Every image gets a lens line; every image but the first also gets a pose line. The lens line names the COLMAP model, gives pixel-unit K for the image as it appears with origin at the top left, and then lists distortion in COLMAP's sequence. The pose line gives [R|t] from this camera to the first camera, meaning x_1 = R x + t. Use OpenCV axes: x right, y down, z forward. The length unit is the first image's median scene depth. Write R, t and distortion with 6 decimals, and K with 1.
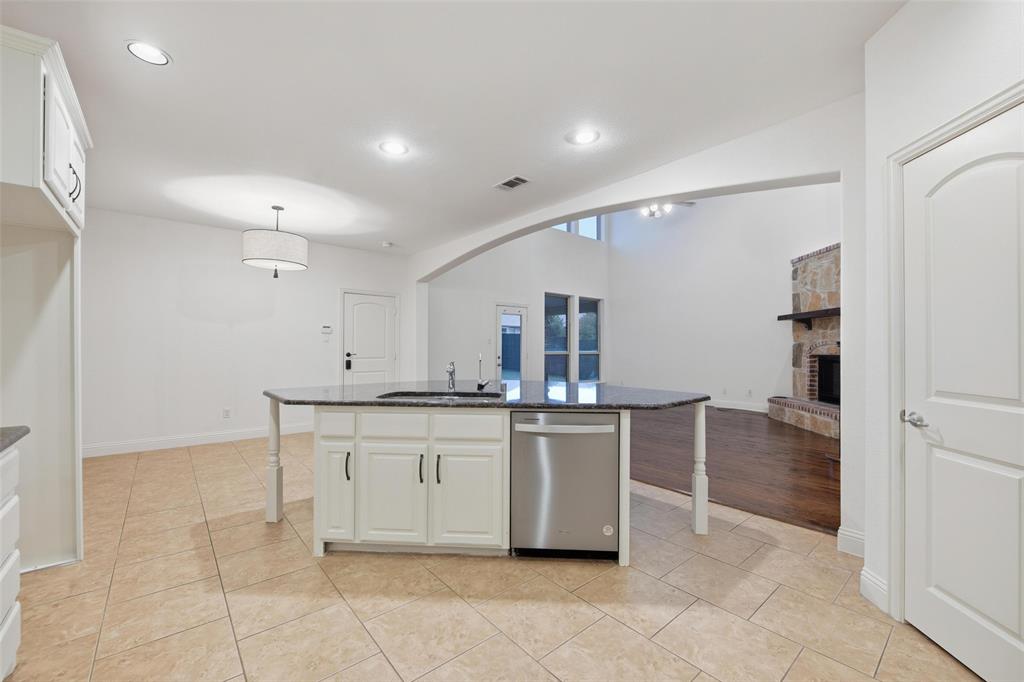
lens RADIAL K [[417.2, 0, 516.9], [0, 417.2, 345.6], [0, 0, 1]] dist [-0.003305, -0.000427]
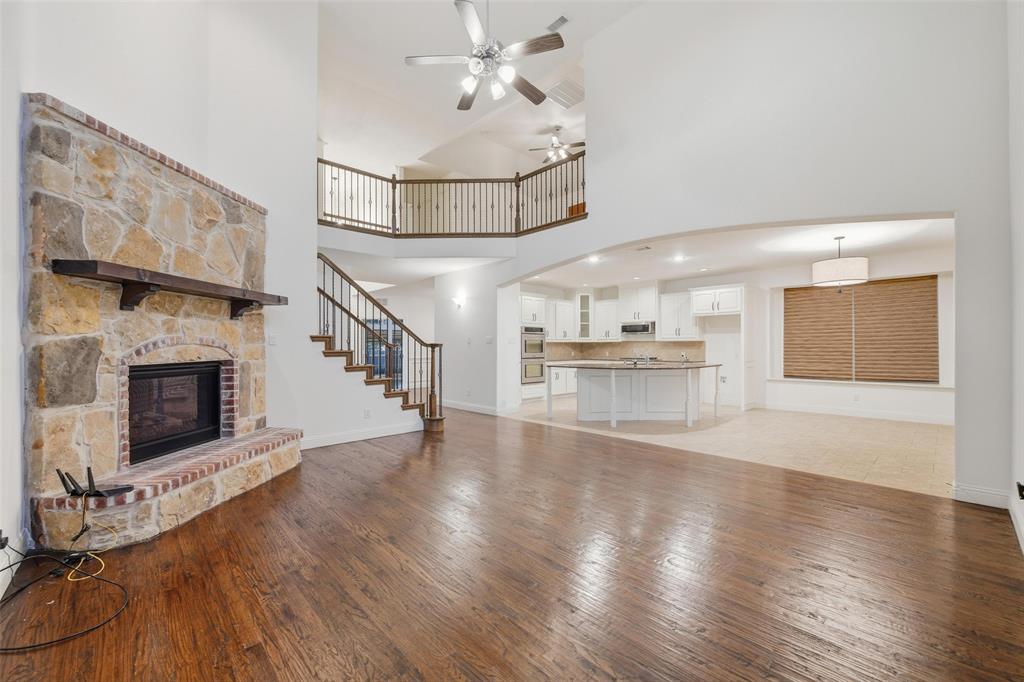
lens RADIAL K [[411.5, 0, 517.9], [0, 411.5, 342.7], [0, 0, 1]] dist [-0.009337, -0.000590]
pose [[-0.998726, 0.000040, -0.050469, 0.312212], [0.000580, 0.999943, -0.010689, 0.001656], [0.050465, -0.010704, -0.998668, 1.450161]]
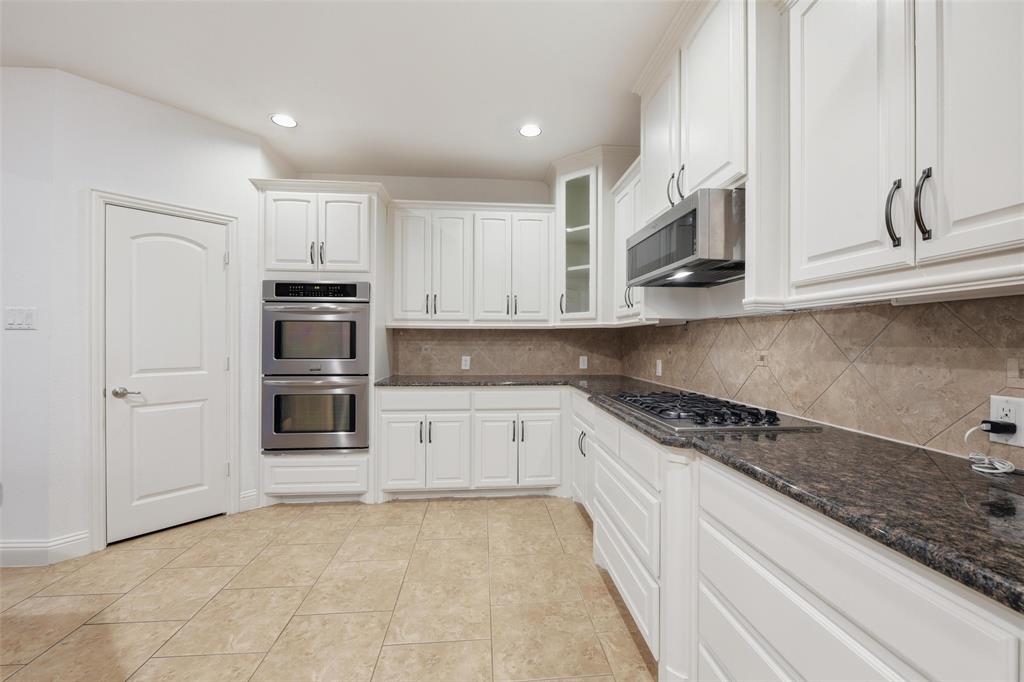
lens RADIAL K [[411.5, 0, 517.9], [0, 411.5, 342.7], [0, 0, 1]] dist [-0.009337, -0.000590]
pose [[-0.816862, -0.005499, 0.576806, -0.242472], [-0.004760, 0.999985, 0.002793, -0.000227], [-0.576813, -0.000464, -0.816876, 0.348723]]
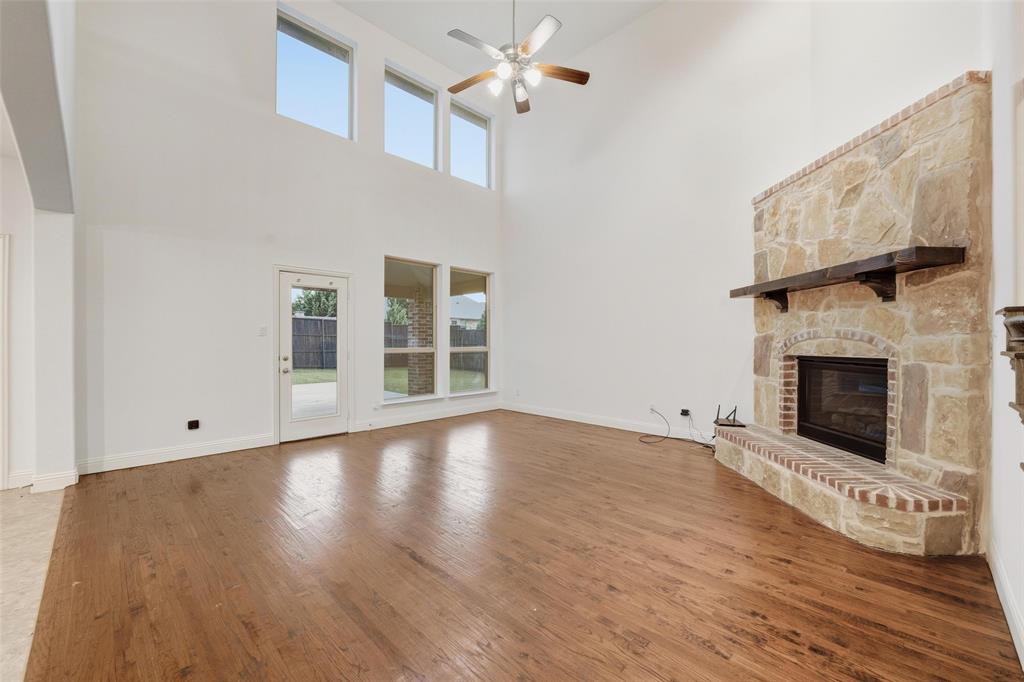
lens RADIAL K [[411.5, 0, 517.9], [0, 411.5, 342.7], [0, 0, 1]] dist [-0.009337, -0.000590]
pose [[0.995980, 0.001089, 0.089569, 0.283296], [-0.001783, 0.999969, 0.007677, 0.000851], [-0.089557, -0.007806, 0.995951, 0.465063]]
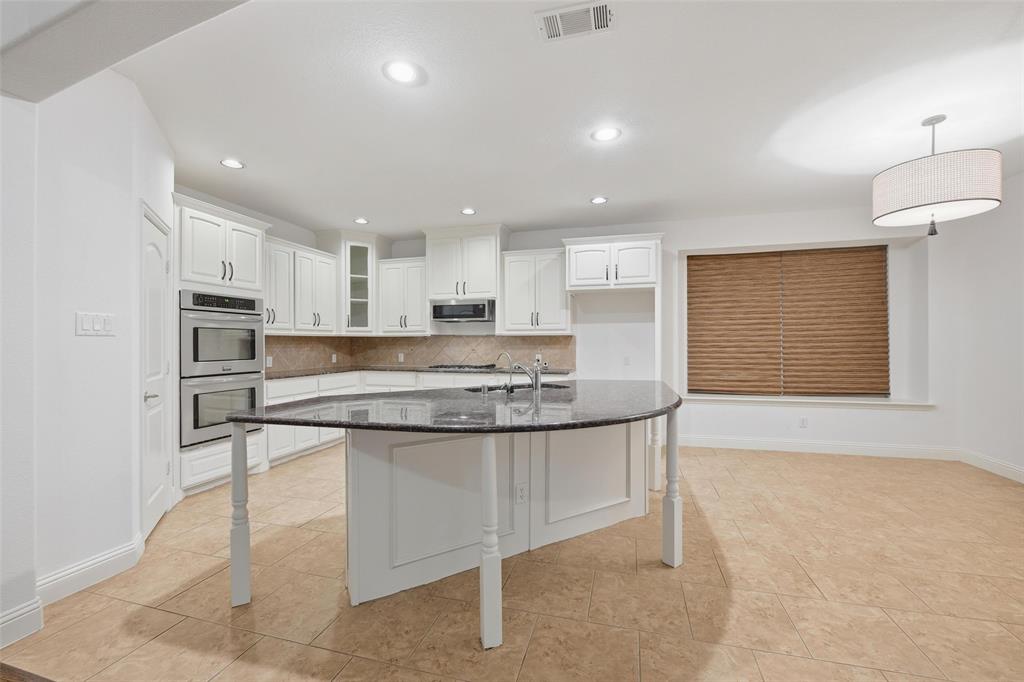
lens RADIAL K [[411.5, 0, 517.9], [0, 411.5, 342.7], [0, 0, 1]] dist [-0.009337, -0.000590]
pose [[-0.825927, -0.001002, -0.563777, 0.179392], [0.000946, 0.999995, -0.003164, -0.001271], [0.563777, -0.003147, -0.825921, 0.756563]]
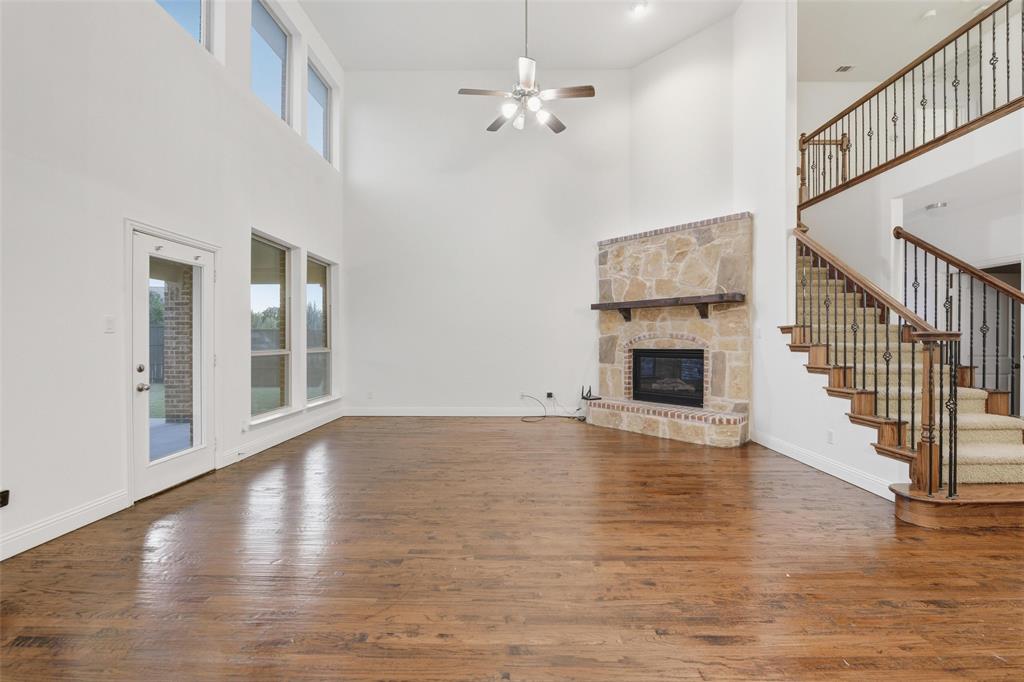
lens RADIAL K [[411.5, 0, 517.9], [0, 411.5, 342.7], [0, 0, 1]] dist [-0.009337, -0.000590]
pose [[0.654474, -0.004704, 0.756070, -0.119157], [-0.000980, 0.999975, 0.007070, 0.002174], [-0.756084, -0.005369, 0.654453, 0.600607]]
